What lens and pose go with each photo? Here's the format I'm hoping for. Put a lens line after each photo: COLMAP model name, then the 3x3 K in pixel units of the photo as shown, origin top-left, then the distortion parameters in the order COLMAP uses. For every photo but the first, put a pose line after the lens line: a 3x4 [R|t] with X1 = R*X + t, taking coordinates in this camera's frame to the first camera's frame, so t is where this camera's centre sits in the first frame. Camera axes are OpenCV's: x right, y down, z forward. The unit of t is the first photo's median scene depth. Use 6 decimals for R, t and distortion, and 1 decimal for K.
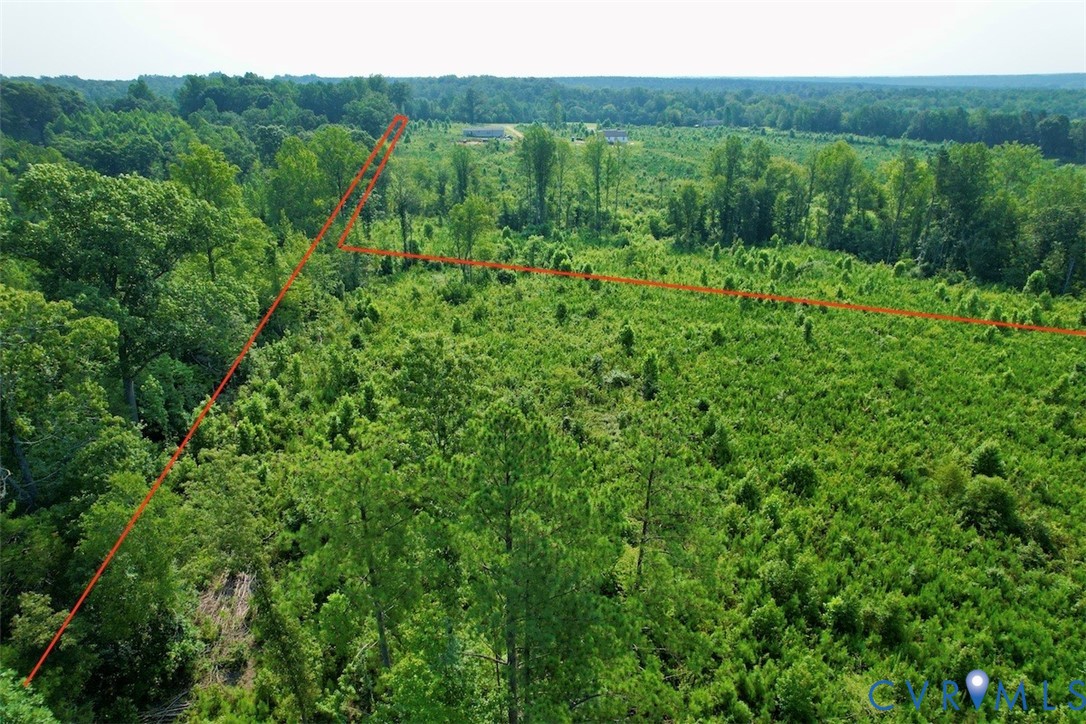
lens RADIAL K [[685.4, 0, 559.5], [0, 685.4, 363.1], [0, 0, 1]] dist [-0.070575, 0.066166]
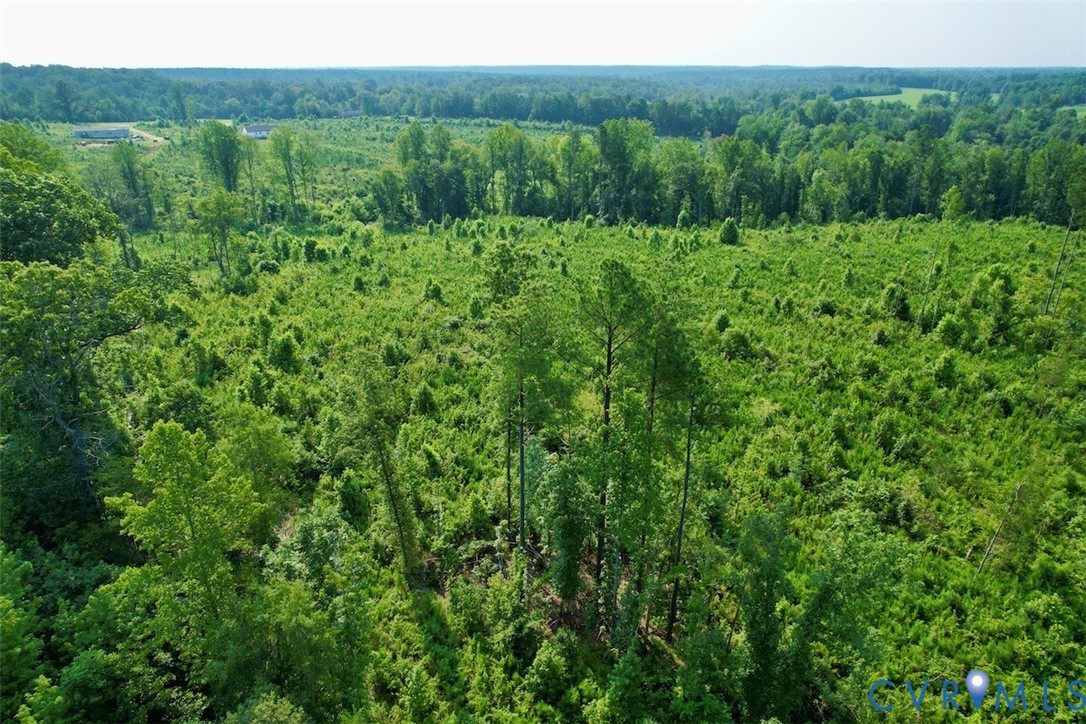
lens RADIAL K [[685.4, 0, 559.5], [0, 685.4, 363.1], [0, 0, 1]] dist [-0.070575, 0.066166]
pose [[0.867633, -0.193756, 0.457900, -0.113436], [0.187952, 0.980421, 0.058721, 0.020981], [-0.460312, 0.035115, 0.887062, -0.052452]]
